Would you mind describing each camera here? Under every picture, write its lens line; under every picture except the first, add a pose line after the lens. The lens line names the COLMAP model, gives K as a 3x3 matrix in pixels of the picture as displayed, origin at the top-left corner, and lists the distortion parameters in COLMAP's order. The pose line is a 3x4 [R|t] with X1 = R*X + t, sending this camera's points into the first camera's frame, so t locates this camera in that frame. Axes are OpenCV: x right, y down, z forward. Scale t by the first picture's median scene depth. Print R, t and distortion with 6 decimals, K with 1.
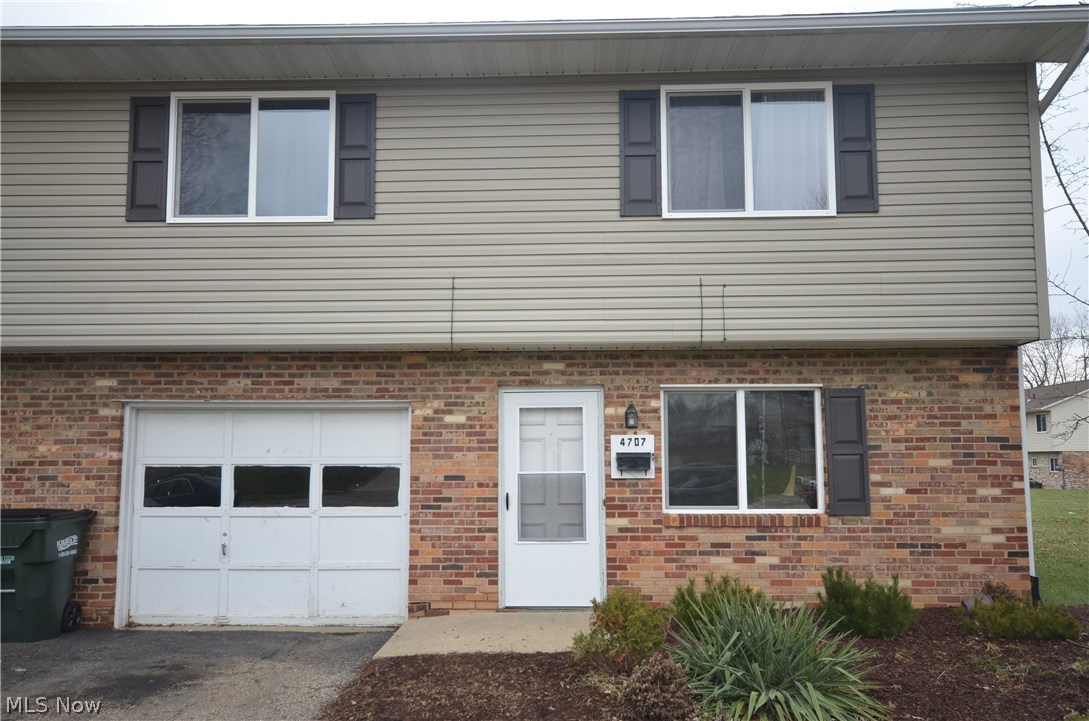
lens RADIAL K [[842.3, 0, 542.8], [0, 842.3, 359.3], [0, 0, 1]] dist [0.009250, 0.009205]
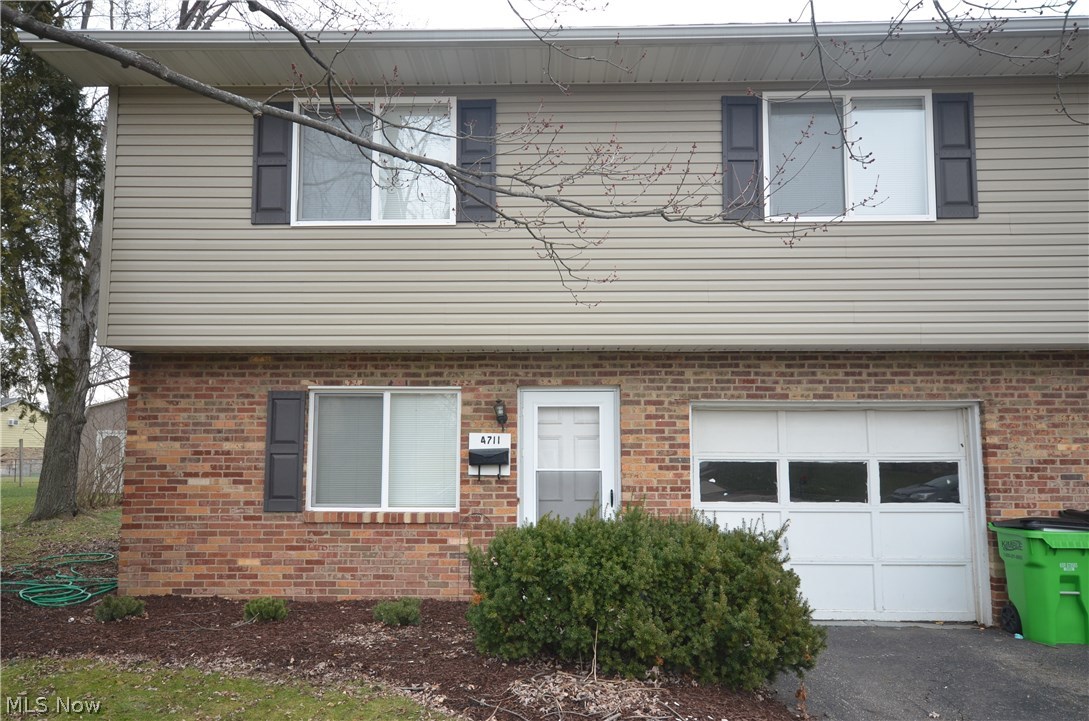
lens RADIAL K [[816.0, 0, 542.8], [0, 816.0, 365.9], [0, 0, 1]] dist [0.015933, -0.003125]
pose [[0.999954, 0.003189, 0.009002, -1.206203], [-0.003253, 0.999969, 0.007127, 0.005789], [-0.008979, -0.007156, 0.999934, 0.047836]]
